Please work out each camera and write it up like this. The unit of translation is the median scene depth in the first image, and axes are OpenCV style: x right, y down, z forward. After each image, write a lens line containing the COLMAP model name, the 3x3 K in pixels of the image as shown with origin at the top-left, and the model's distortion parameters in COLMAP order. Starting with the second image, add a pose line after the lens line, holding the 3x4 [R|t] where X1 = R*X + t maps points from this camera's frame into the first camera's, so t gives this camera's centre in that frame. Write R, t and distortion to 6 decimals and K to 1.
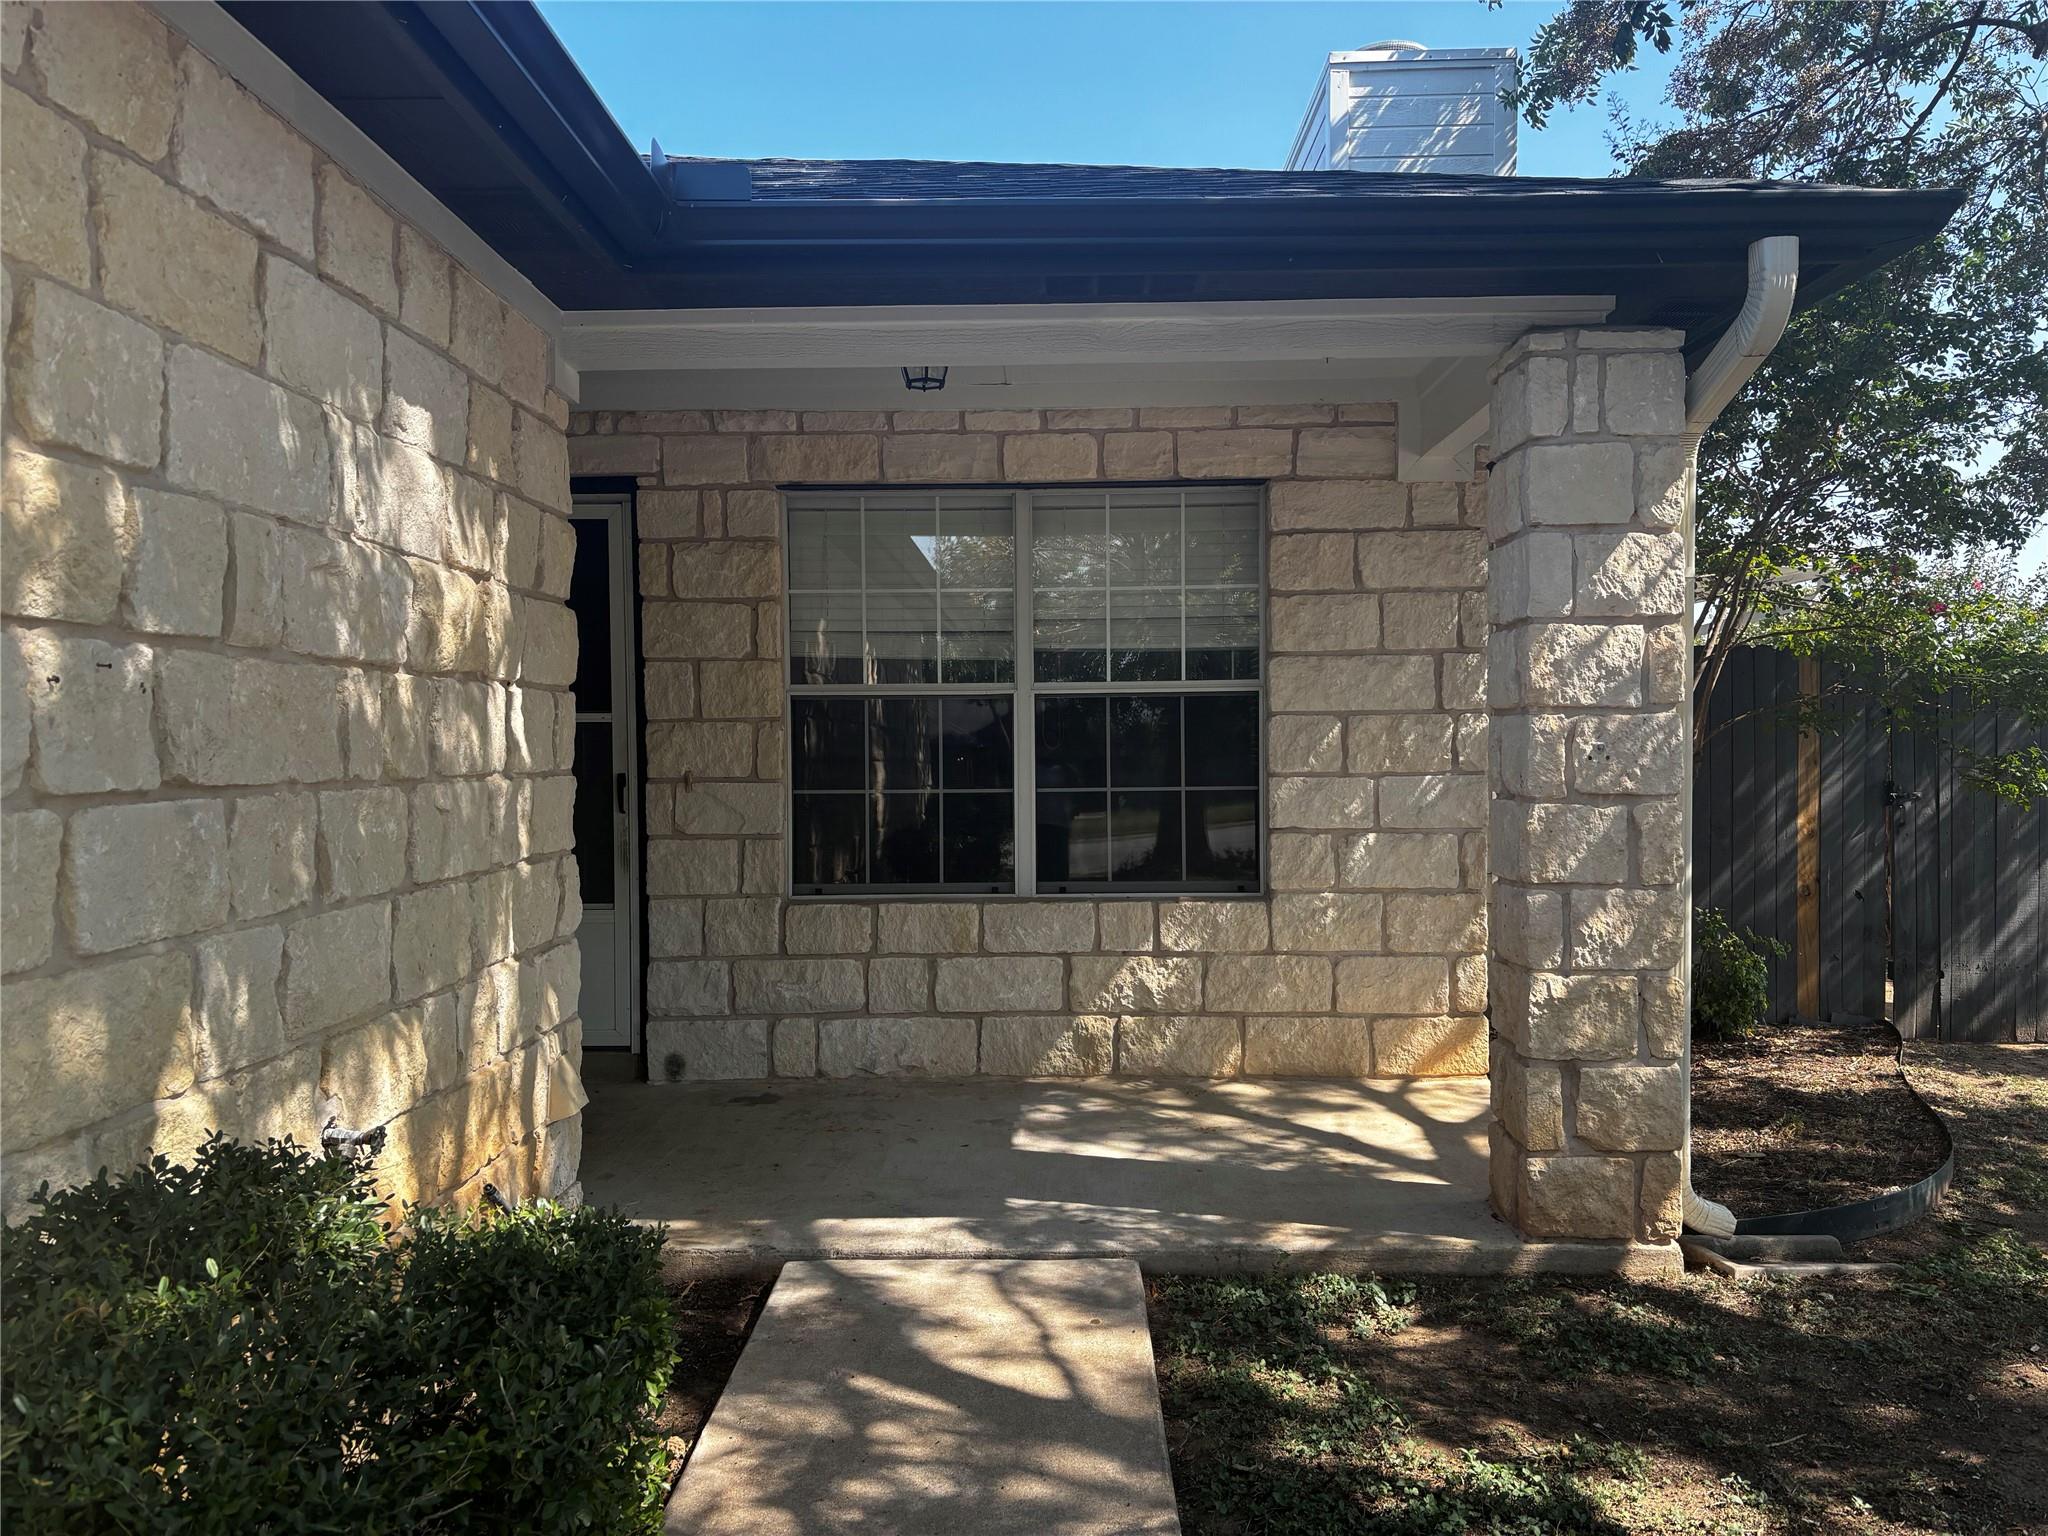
lens RADIAL K [[1527.8, 0, 1026.4], [0, 1527.8, 761.0], [0, 0, 1]] dist [0.098363, -0.136567]
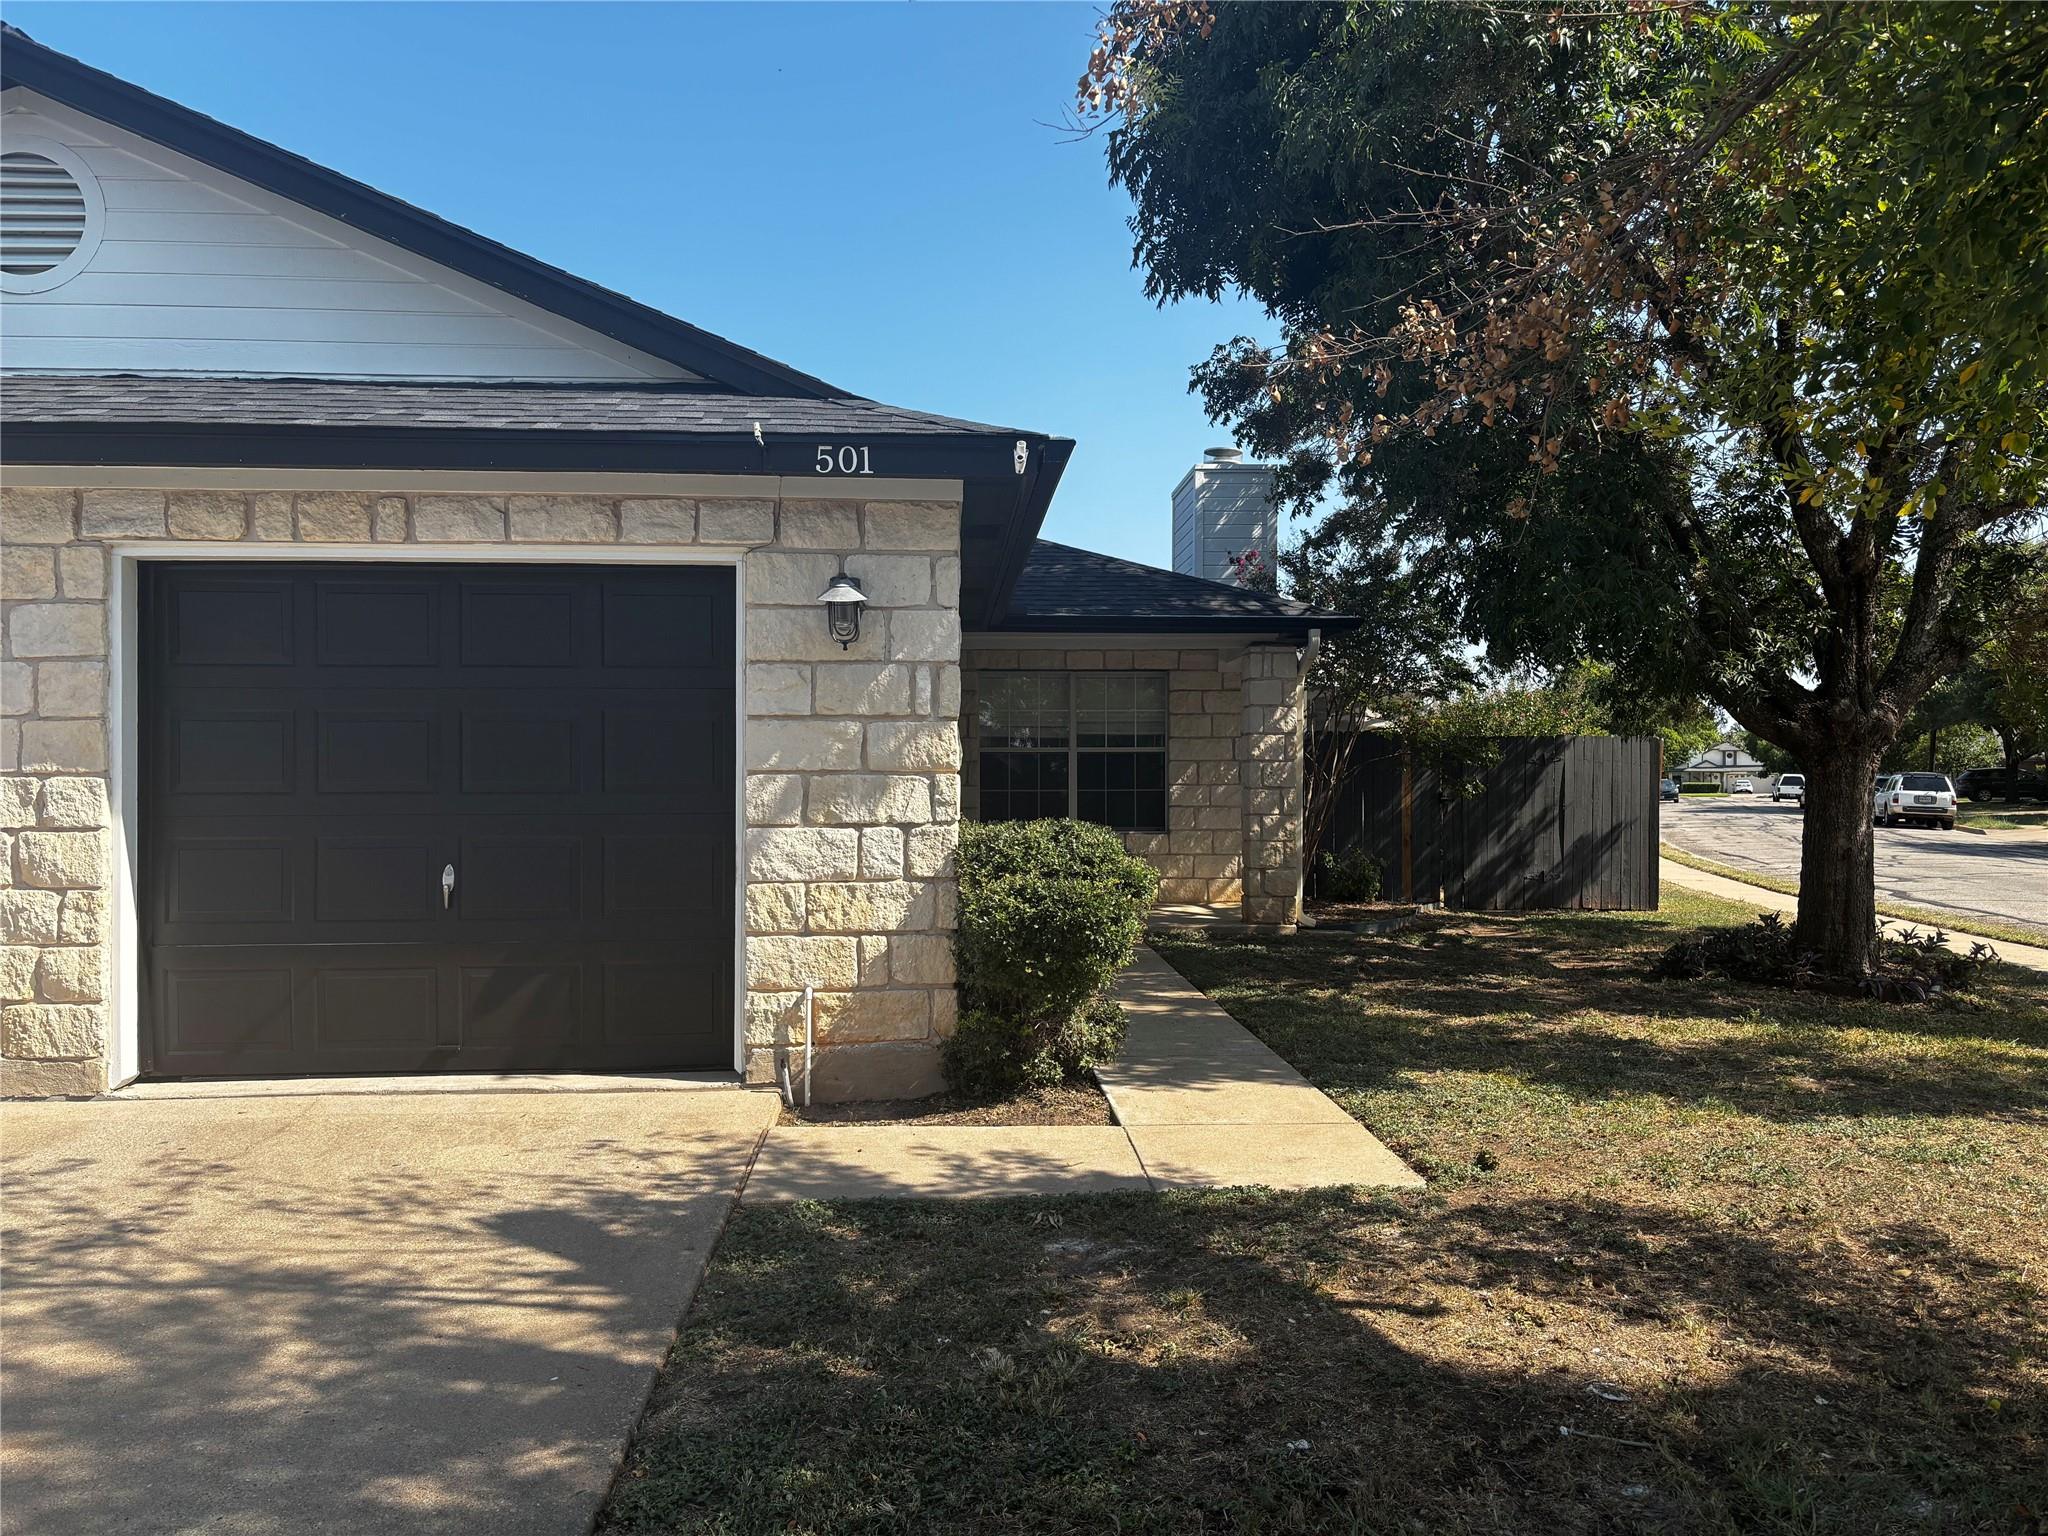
lens RADIAL K [[1527.8, 0, 1026.4], [0, 1527.8, 761.0], [0, 0, 1]] dist [0.098363, -0.136567]
pose [[0.996712, 0.009197, 0.080496, -0.285743], [-0.007014, 0.999601, -0.027359, 0.041653], [-0.080716, 0.026705, 0.996379, -1.532697]]
